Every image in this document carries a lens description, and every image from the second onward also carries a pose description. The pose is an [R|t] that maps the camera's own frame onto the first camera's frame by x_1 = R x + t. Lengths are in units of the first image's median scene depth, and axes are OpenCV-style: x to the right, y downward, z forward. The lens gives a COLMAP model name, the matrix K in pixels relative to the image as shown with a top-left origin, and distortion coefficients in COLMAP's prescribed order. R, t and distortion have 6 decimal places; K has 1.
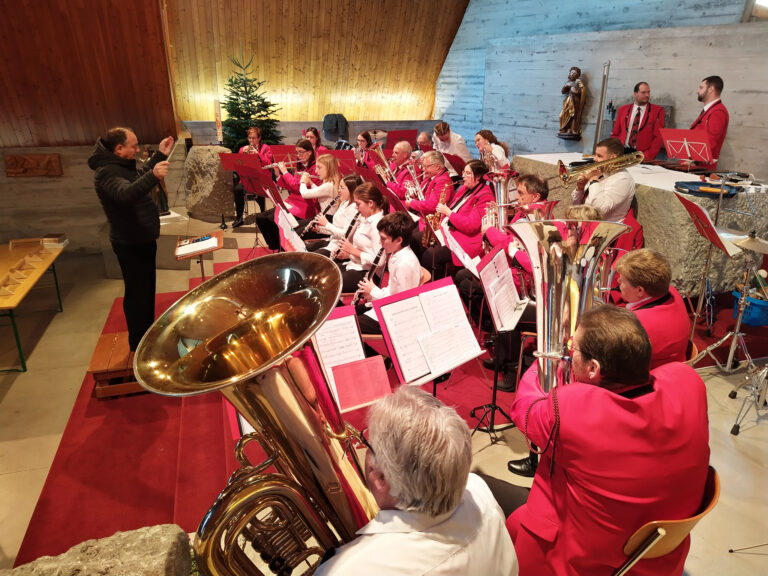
lens RADIAL K [[573.1, 0, 391.8], [0, 573.1, 284.2], [0, 0, 1]] dist [0.088076, -0.113131]
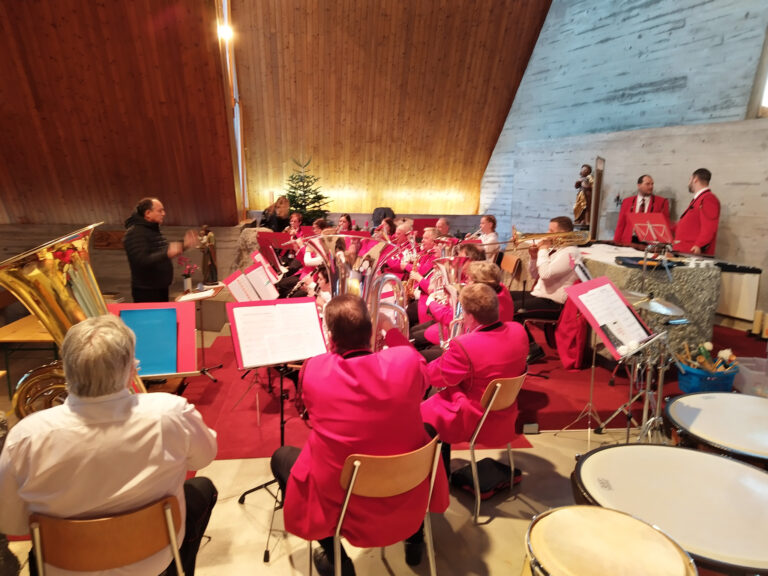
lens RADIAL K [[573.1, 0, 384.5], [0, 573.1, 280.7], [0, 0, 1]] dist [0.088076, -0.113131]
pose [[0.984587, 0.039040, -0.170484, 0.138522], [-0.068924, 0.982496, -0.173065, 0.047291], [0.160743, 0.182148, 0.970043, -0.055388]]
